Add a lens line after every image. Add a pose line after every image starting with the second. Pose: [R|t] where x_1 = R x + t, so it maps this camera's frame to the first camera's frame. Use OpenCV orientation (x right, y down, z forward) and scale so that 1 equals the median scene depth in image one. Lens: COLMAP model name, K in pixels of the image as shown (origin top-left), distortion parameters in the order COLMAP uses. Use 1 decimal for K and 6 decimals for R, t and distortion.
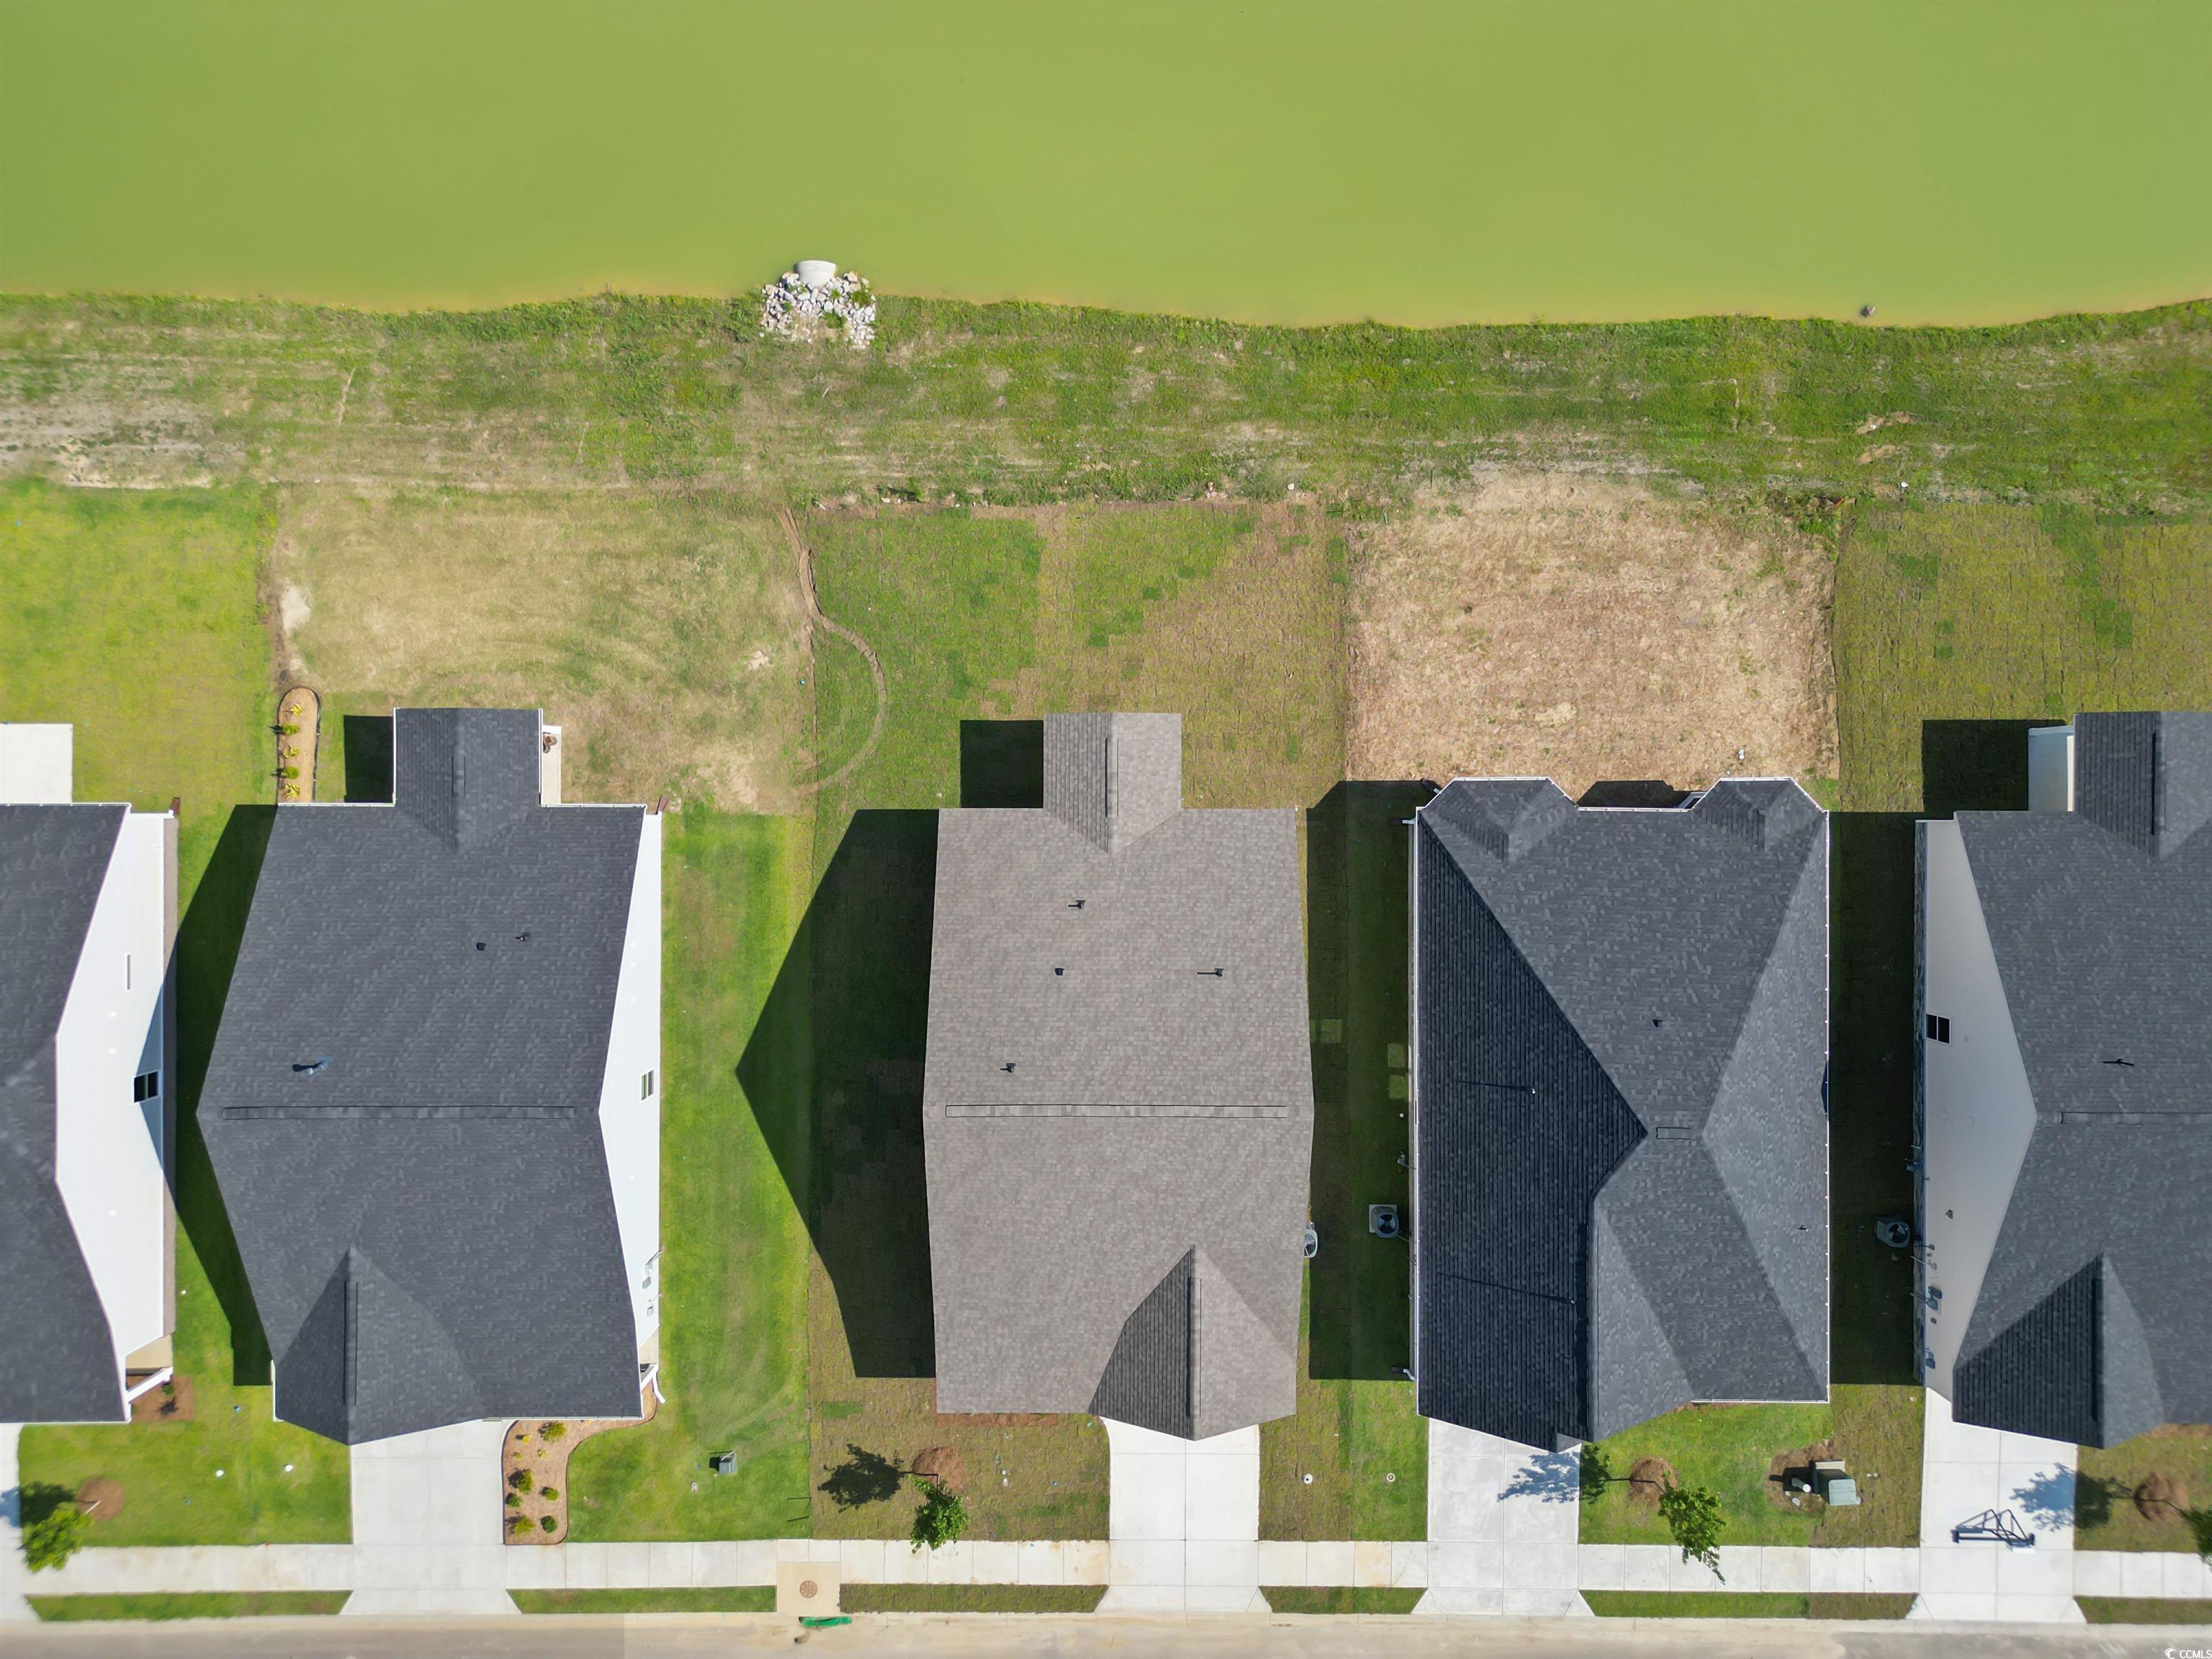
lens RADIAL K [[1550.1, 0, 1099.6], [0, 1550.1, 806.0], [0, 0, 1]] dist [0.058750, -0.058512]
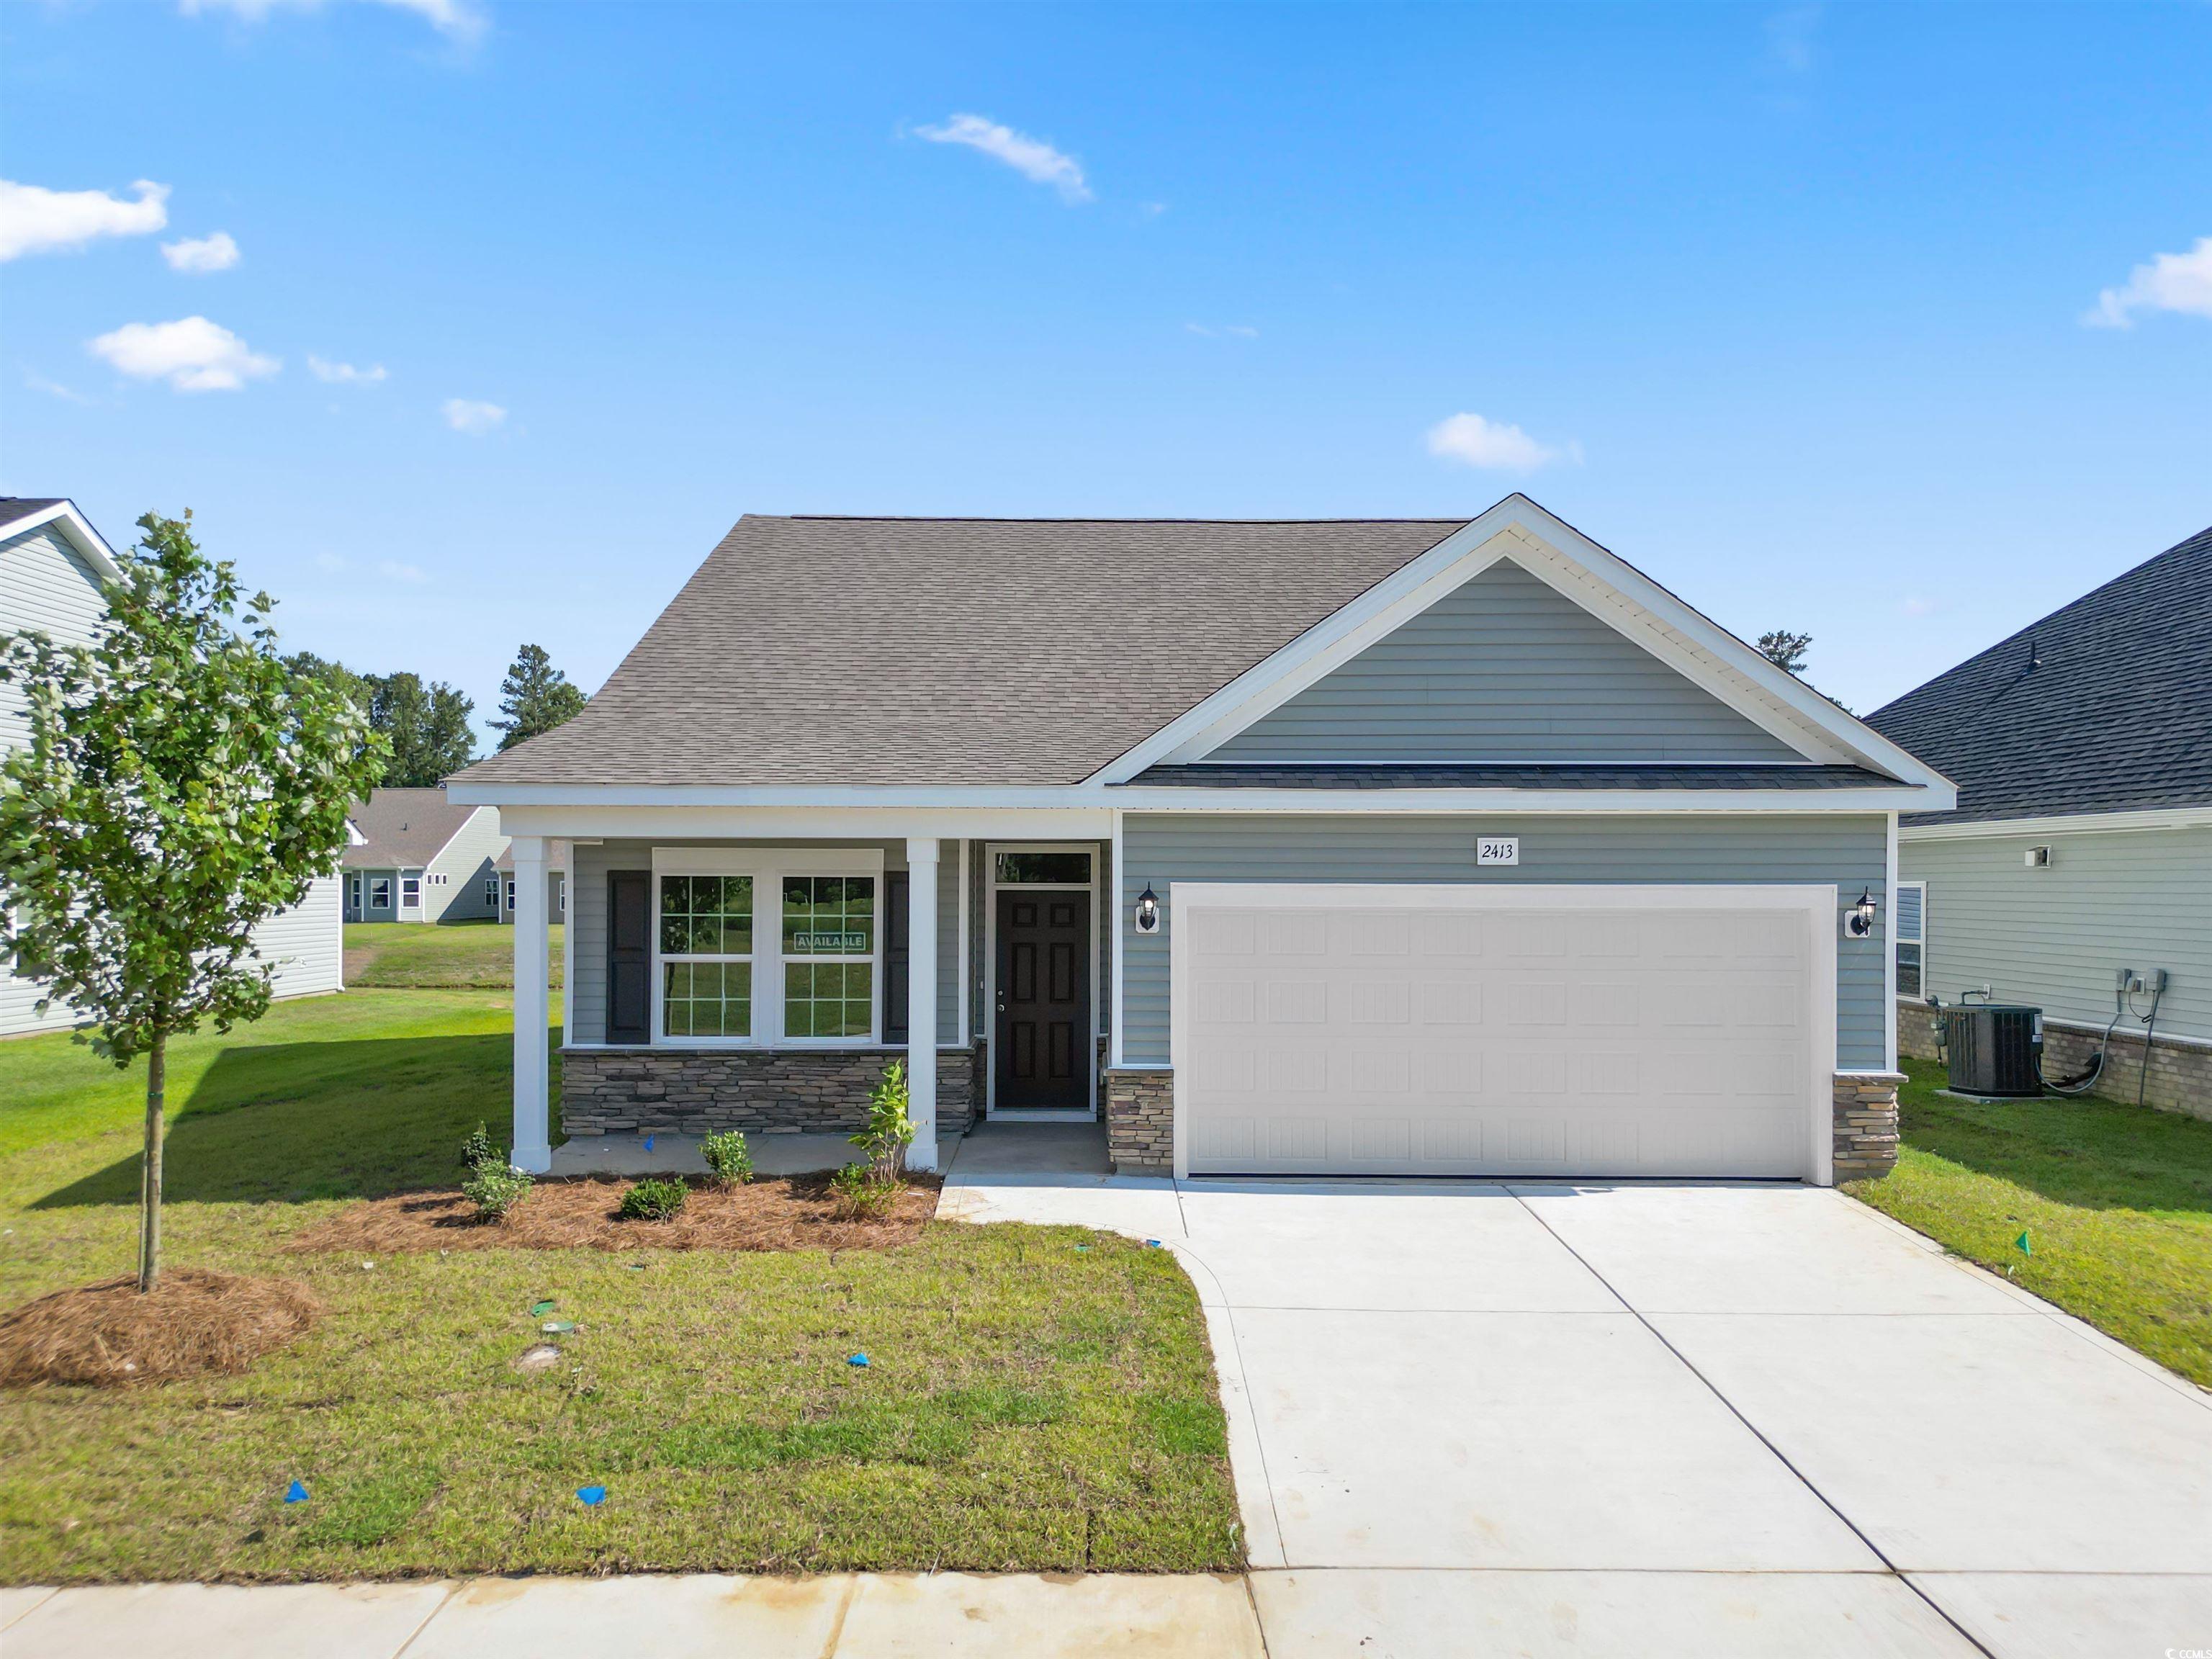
lens RADIAL K [[1594.1, 0, 1106.8], [0, 1594.1, 881.0], [0, 0, 1]] dist [0.059483, -0.050113]
pose [[0.999944, 0.002261, 0.010312, -0.005686], [0.010330, -0.008056, -0.999914, 0.593060], [-0.002178, 0.999965, -0.008079, 0.955348]]
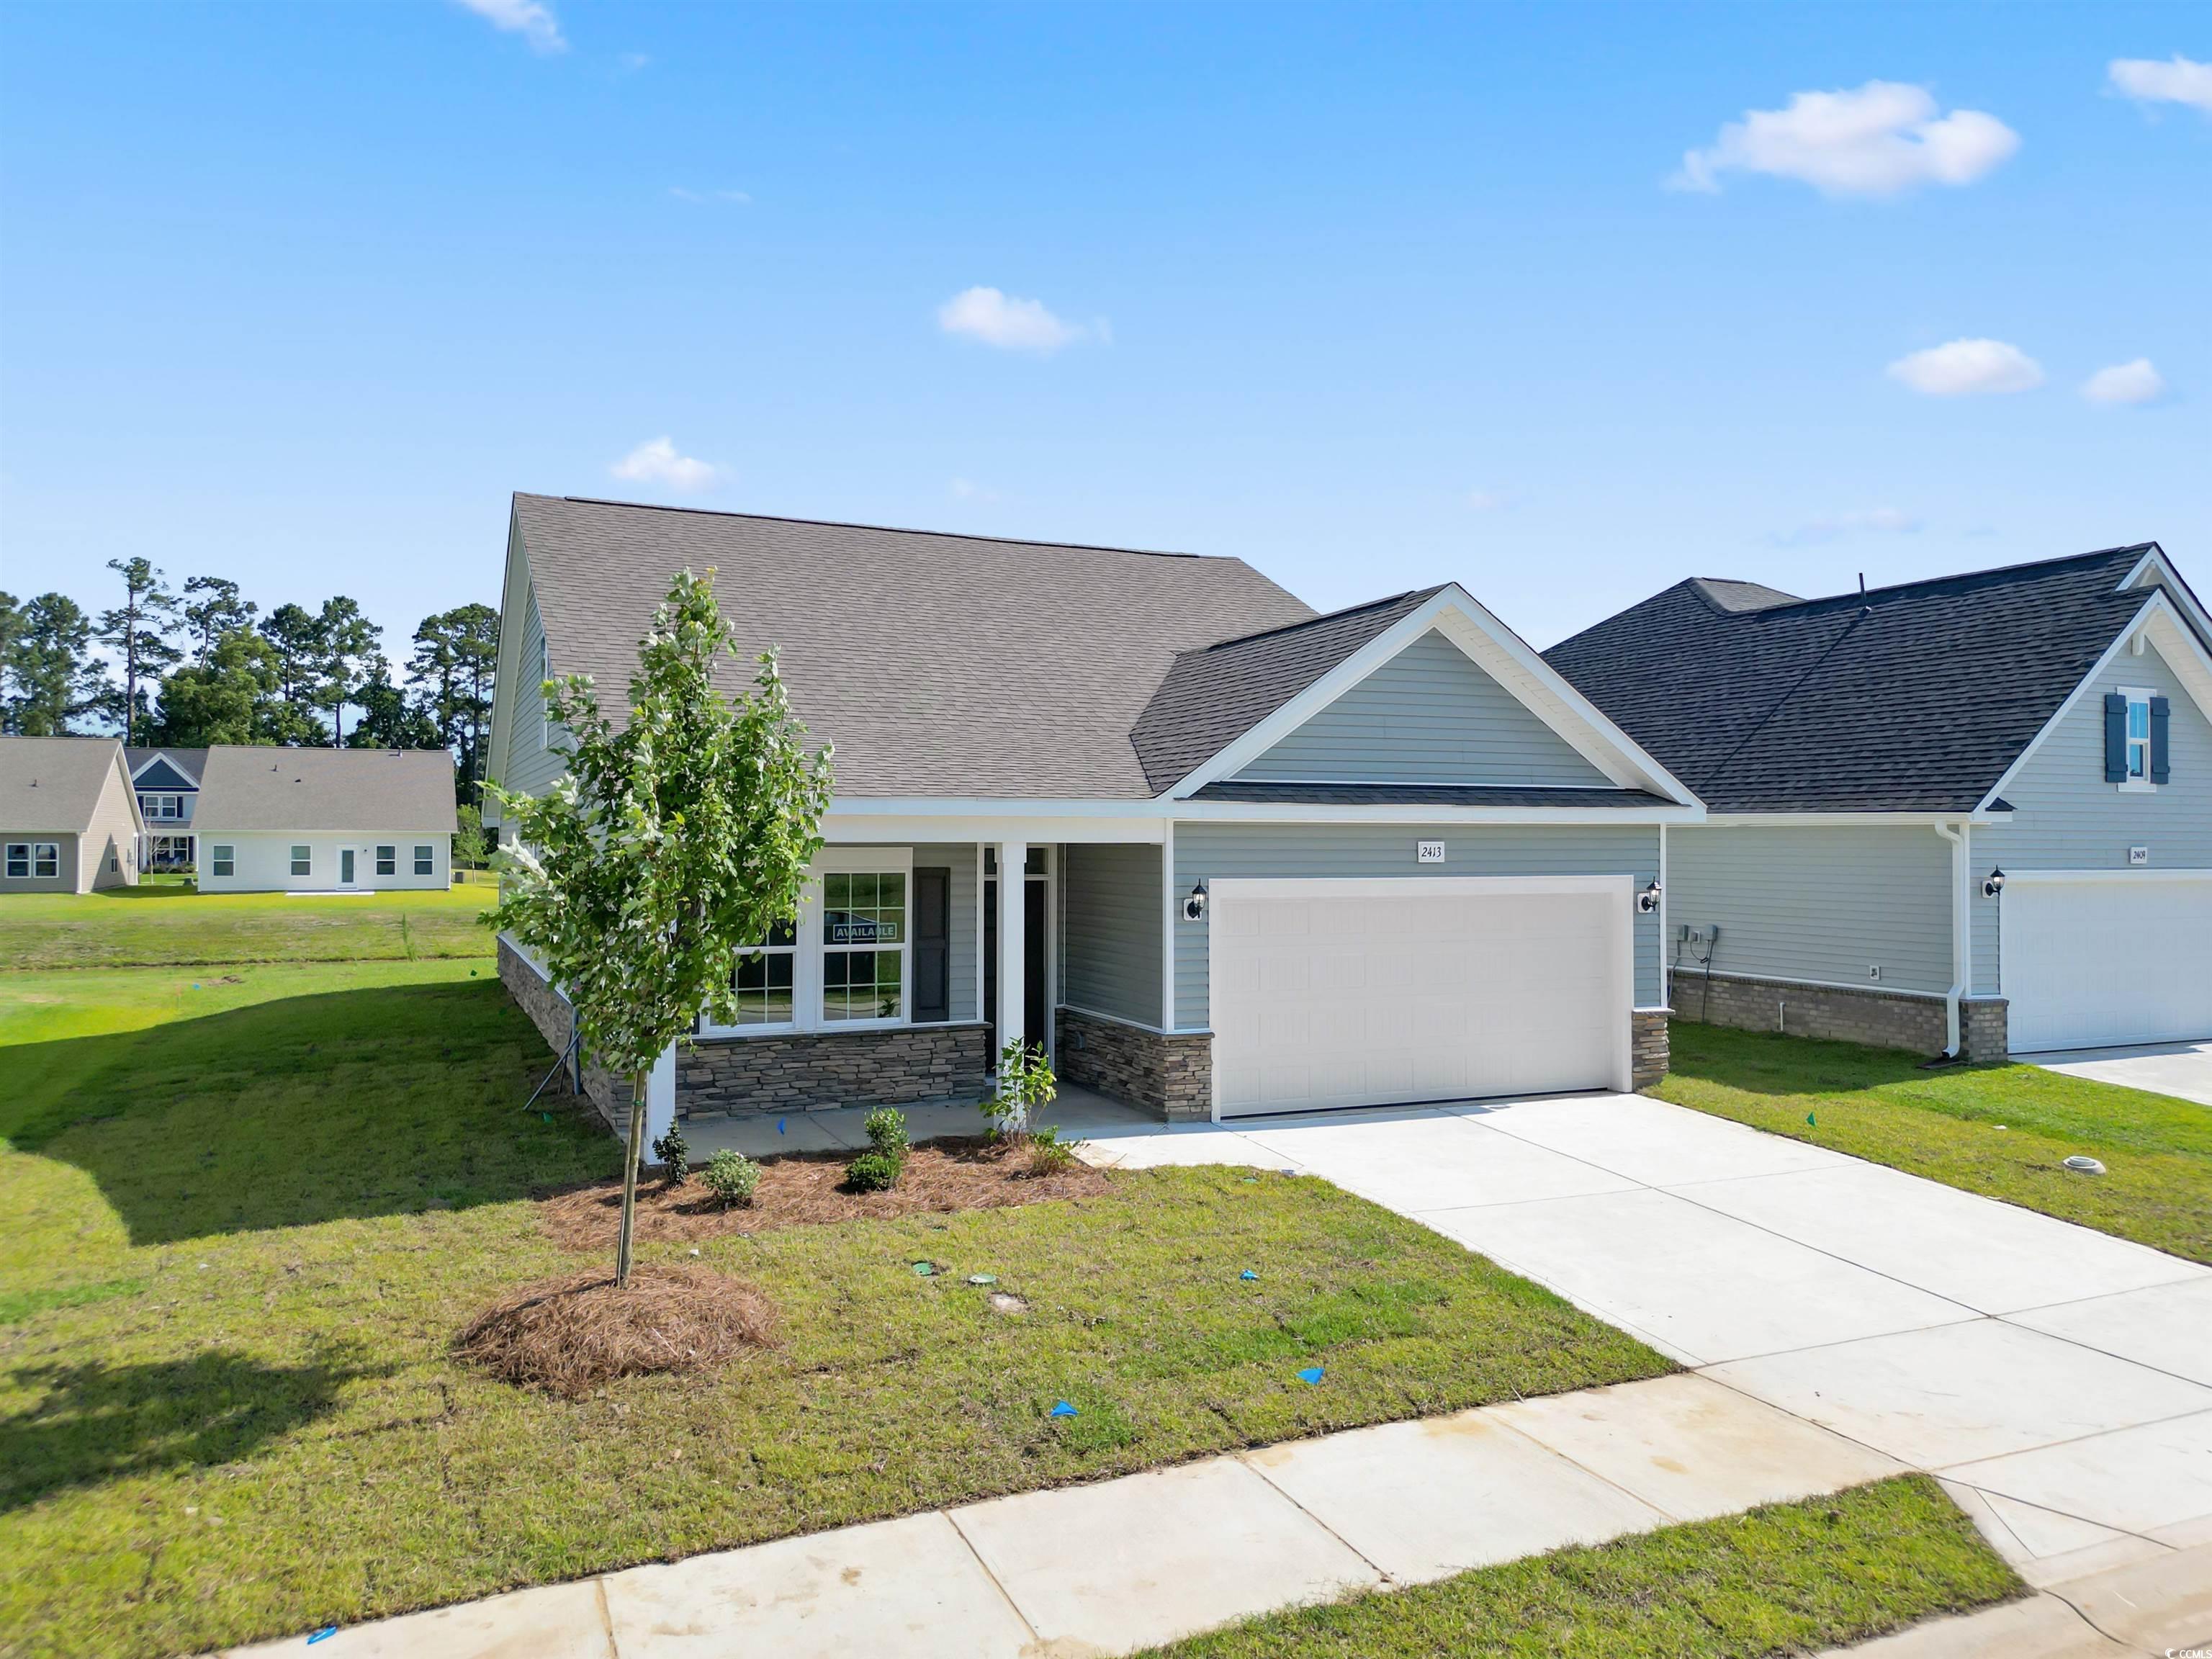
lens RADIAL K [[1561.6, 0, 1116.3], [0, 1561.6, 808.9], [0, 0, 1]] dist [0.059599, -0.054018]
pose [[0.910157, 0.009035, 0.414164, -0.125518], [0.414260, -0.023153, -0.909864, 0.606774], [0.001368, 0.999691, -0.024816, 0.948072]]
